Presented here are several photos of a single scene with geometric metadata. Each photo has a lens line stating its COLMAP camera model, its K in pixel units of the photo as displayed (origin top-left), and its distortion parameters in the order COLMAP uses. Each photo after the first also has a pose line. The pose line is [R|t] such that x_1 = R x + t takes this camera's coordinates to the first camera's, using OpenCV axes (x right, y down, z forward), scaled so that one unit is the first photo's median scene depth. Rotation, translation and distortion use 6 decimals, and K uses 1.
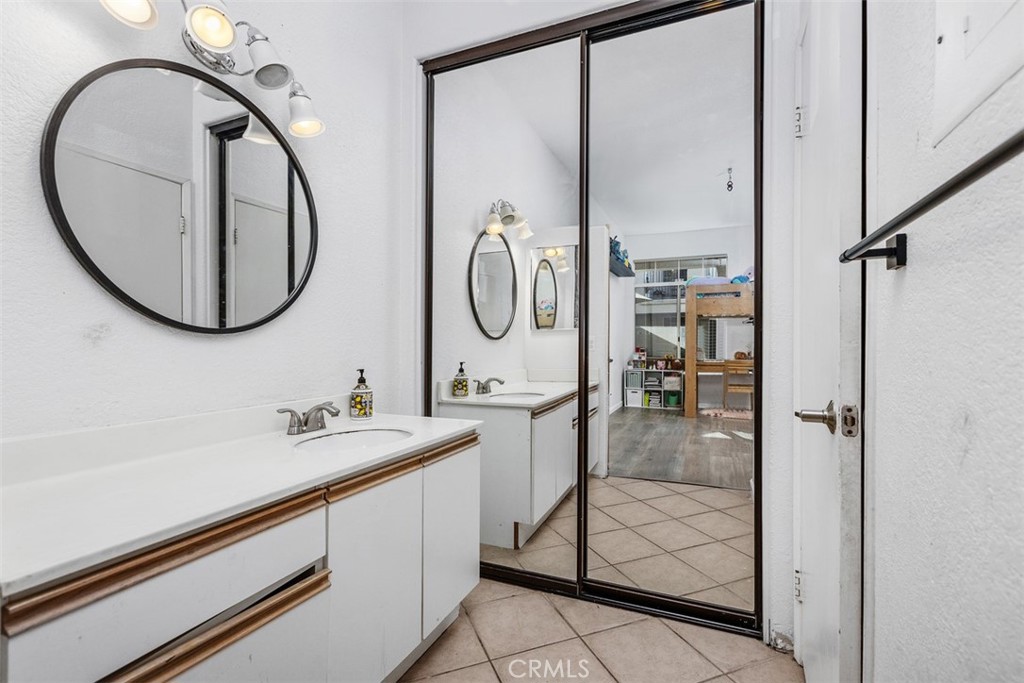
lens RADIAL K [[461.4, 0, 516.7], [0, 461.4, 341.2], [0, 0, 1]] dist [0.002281, 0.000265]
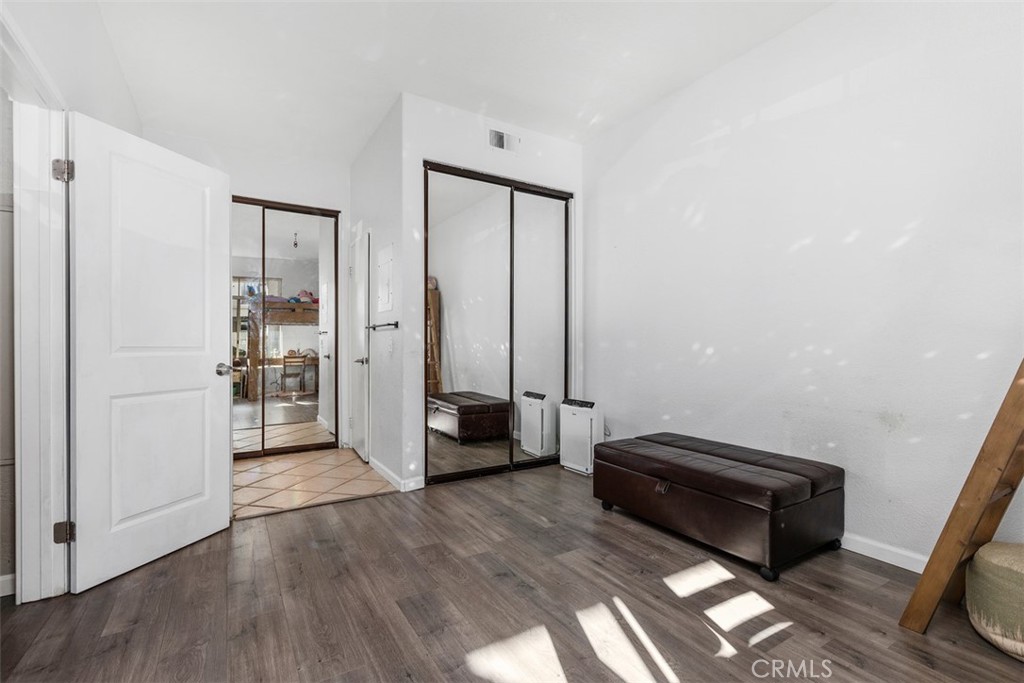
lens RADIAL K [[470.6, 0, 512.0], [0, 470.6, 341.5], [0, 0, 1]] dist [-0.003284, -0.000086]
pose [[0.584671, -0.000372, 0.811270, -1.170793], [0.002153, 0.999997, -0.001093, -0.004605], [-0.811267, 0.002386, 0.584670, -1.530247]]
